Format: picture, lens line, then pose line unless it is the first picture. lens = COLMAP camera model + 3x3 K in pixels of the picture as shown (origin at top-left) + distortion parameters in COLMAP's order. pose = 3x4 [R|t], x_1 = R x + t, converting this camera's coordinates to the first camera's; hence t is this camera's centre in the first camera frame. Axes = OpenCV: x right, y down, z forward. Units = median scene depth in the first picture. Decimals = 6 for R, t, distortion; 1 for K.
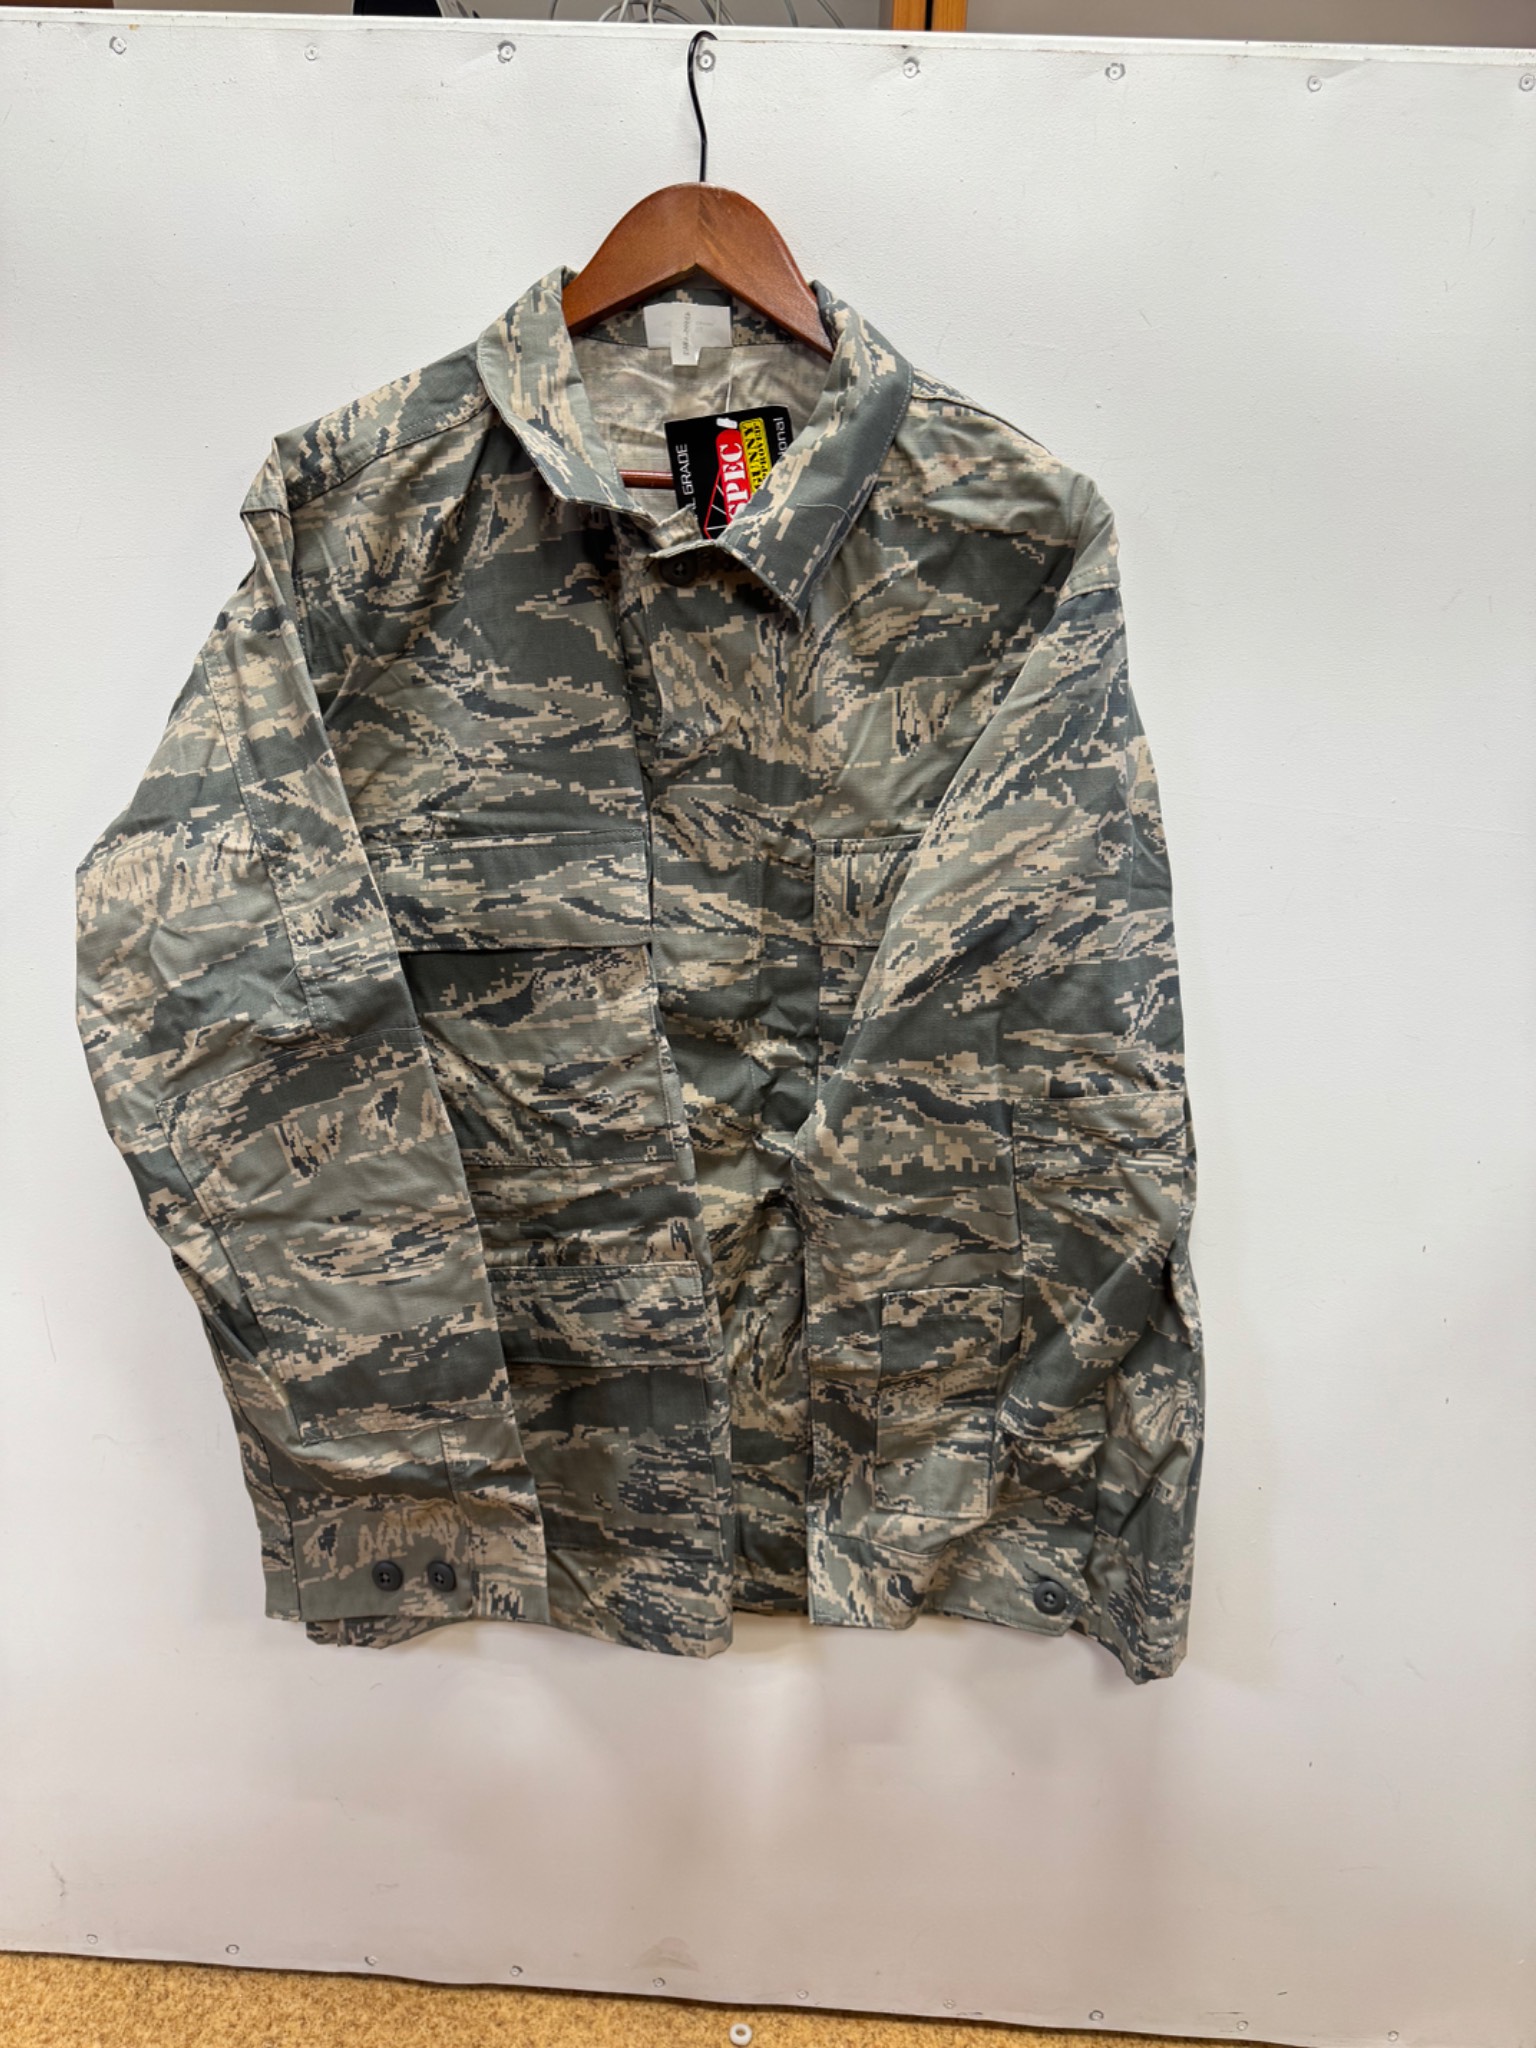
lens RADIAL K [[1425.0, 0, 761.3], [0, 1425.0, 1032.0], [0, 0, 1]] dist [0.178971, -0.375049]
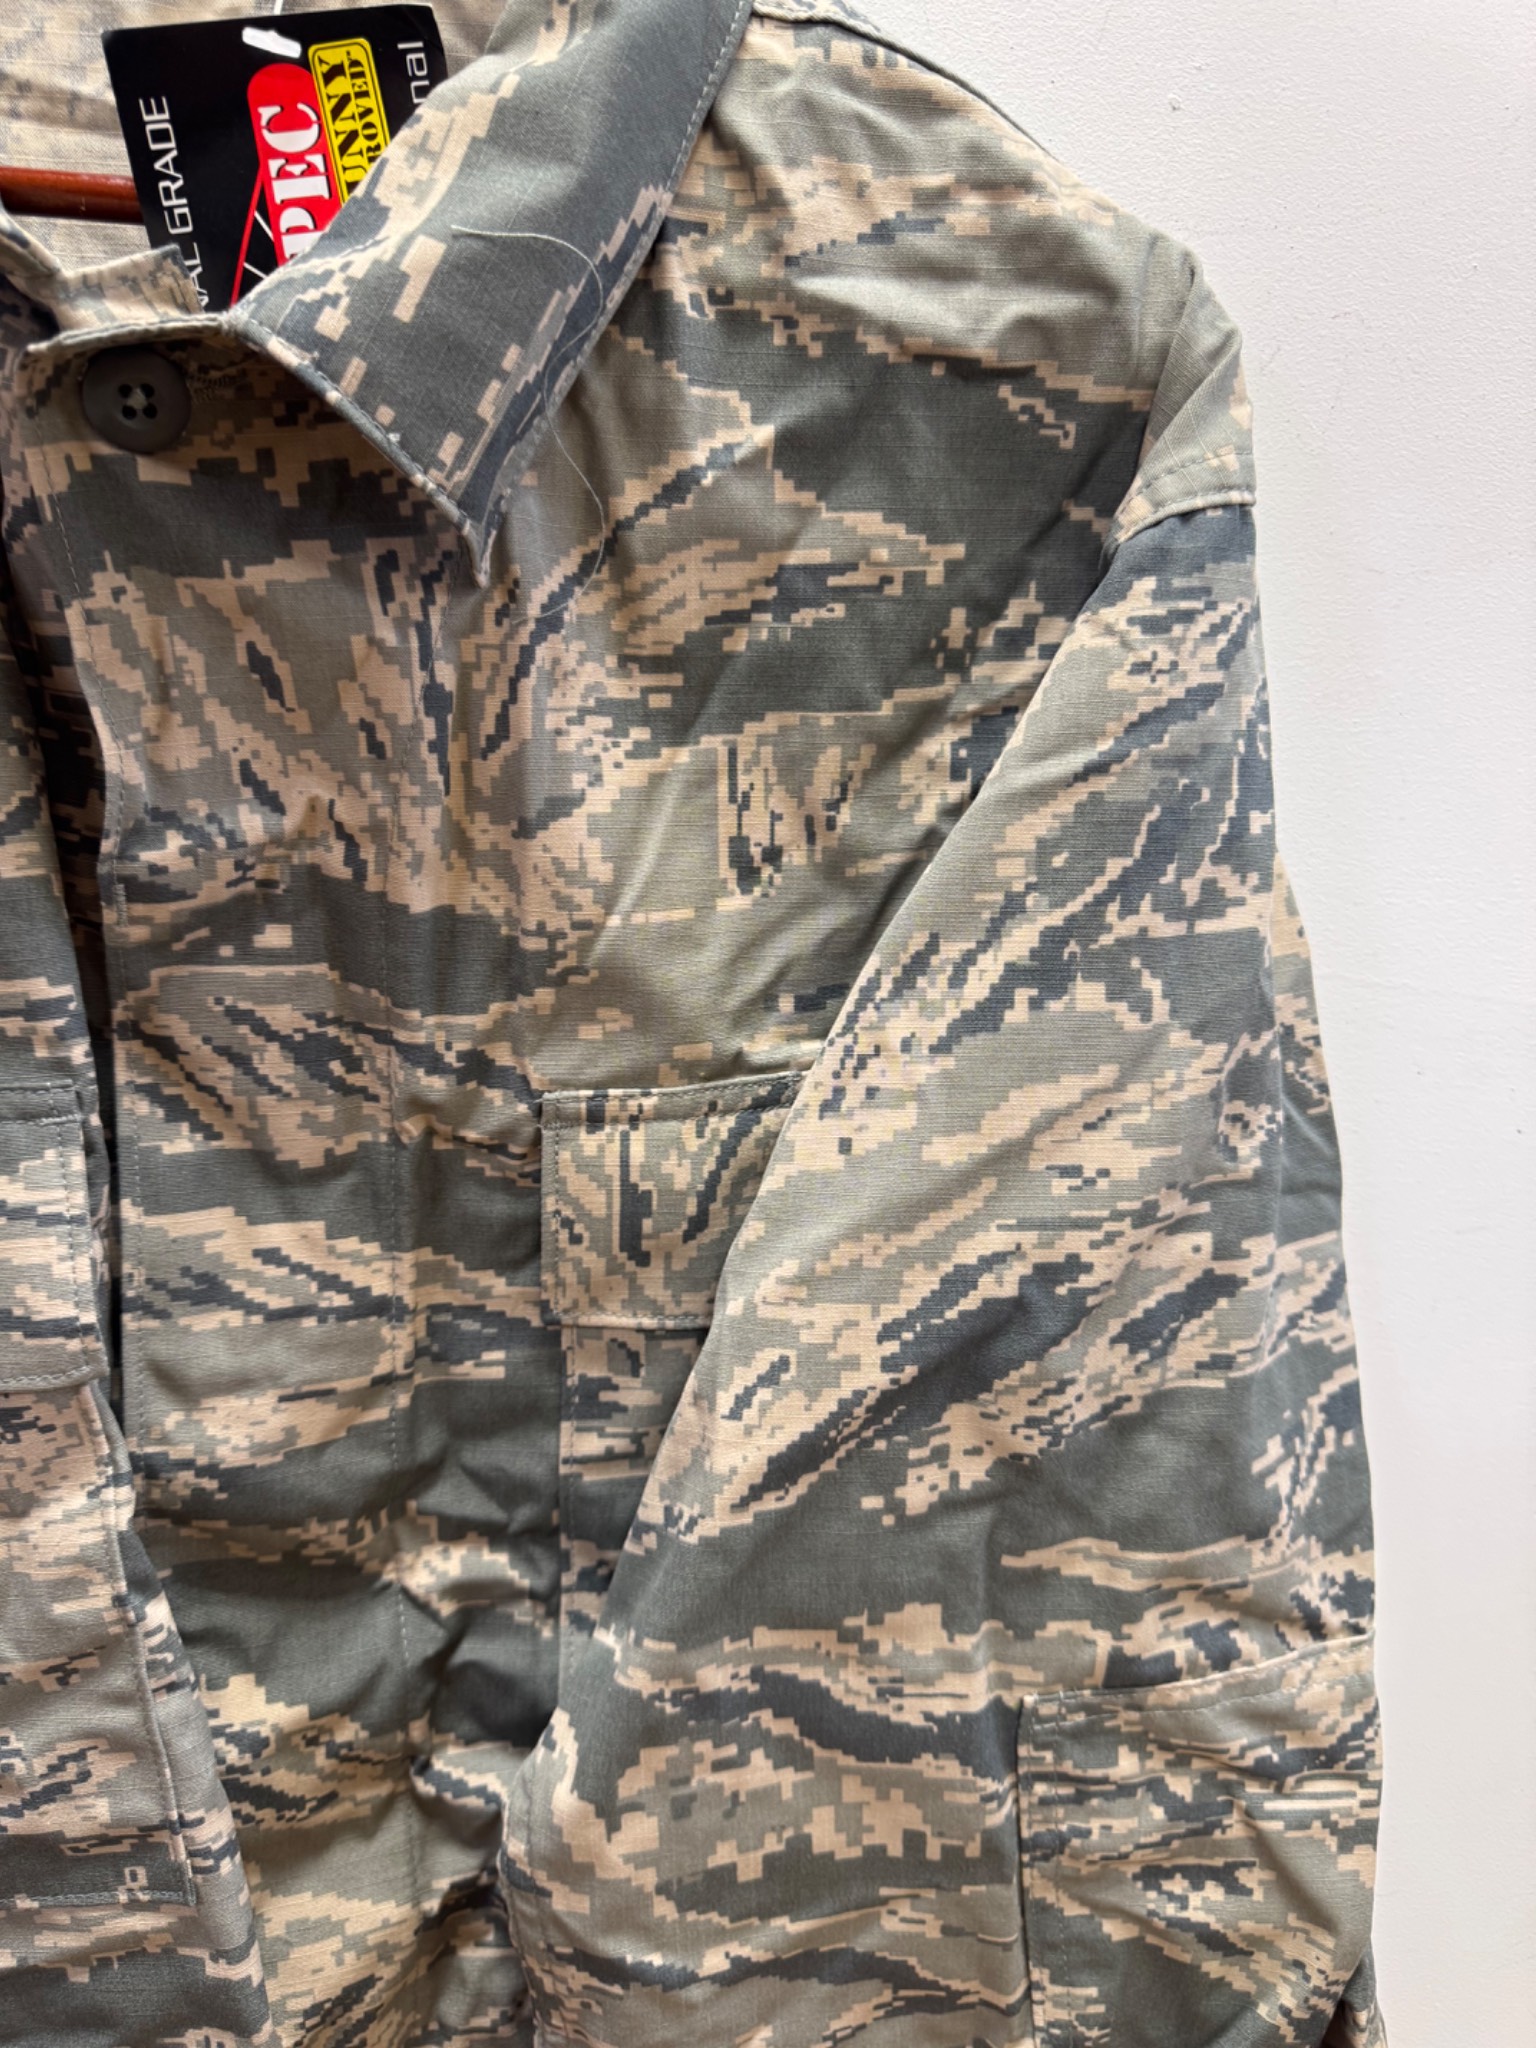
lens RADIAL K [[1425.0, 0, 761.3], [0, 1425.0, 1032.0], [0, 0, 1]] dist [0.178971, -0.375049]
pose [[0.988935, -0.015210, 0.147568, 0.040942], [0.023812, 0.998107, -0.056703, -0.129757], [-0.146427, 0.059590, 0.987425, 0.592417]]
